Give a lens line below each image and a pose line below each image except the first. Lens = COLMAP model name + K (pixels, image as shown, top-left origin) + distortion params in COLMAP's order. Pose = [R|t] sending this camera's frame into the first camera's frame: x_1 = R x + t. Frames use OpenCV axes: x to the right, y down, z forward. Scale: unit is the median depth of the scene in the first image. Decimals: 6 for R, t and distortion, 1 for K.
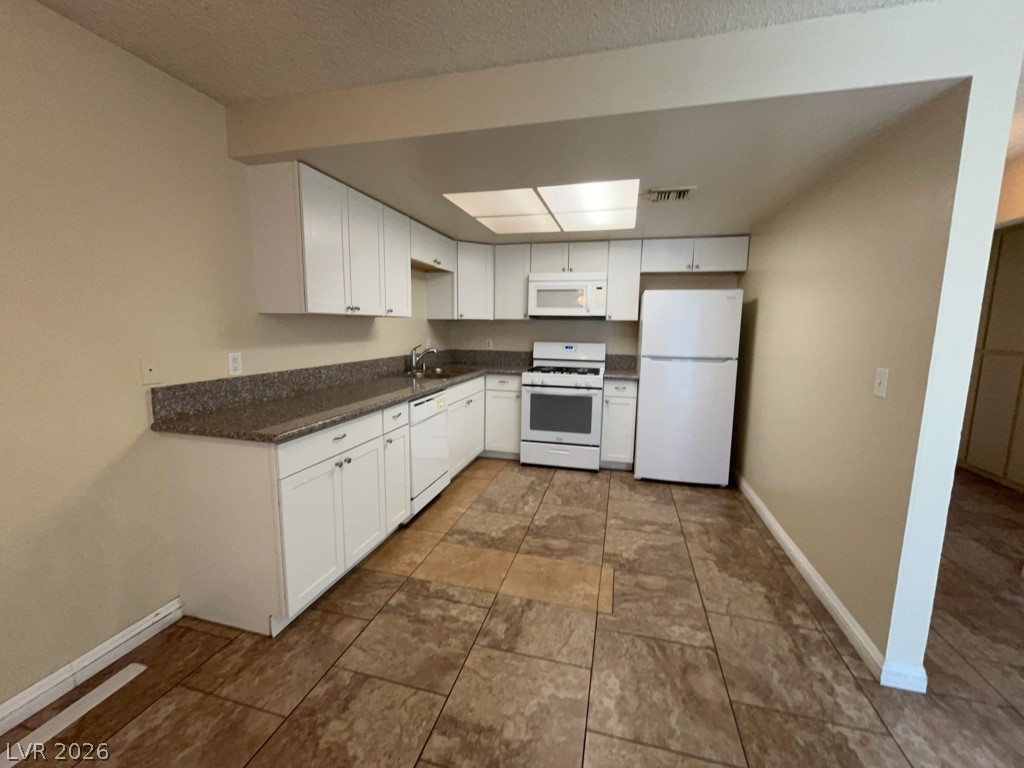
lens RADIAL K [[421.2, 0, 511.9], [0, 421.2, 384.9], [0, 0, 1]] dist [-0.003100, -0.000048]
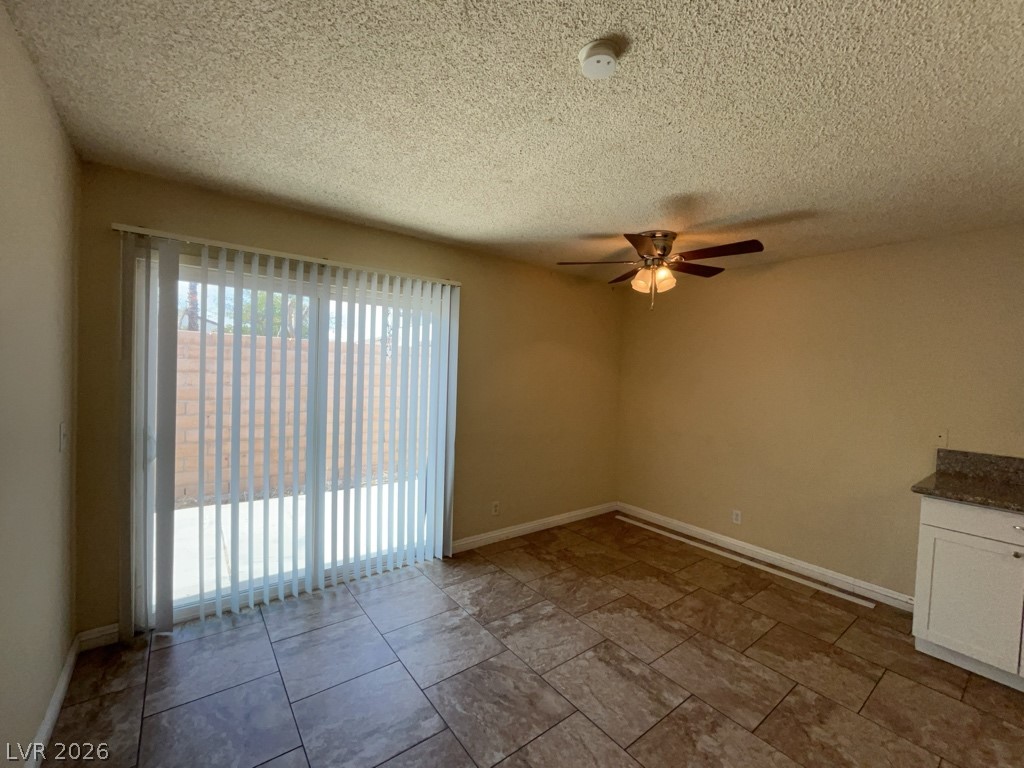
lens RADIAL K [[421.2, 0, 514.2], [0, 421.2, 384.3], [0, 0, 1]] dist [-0.003100, -0.000048]
pose [[-0.602524, -0.005992, -0.798078, 1.303992], [-0.150229, 0.982948, 0.106038, -0.157232], [0.783834, 0.183785, -0.593150, 0.708492]]
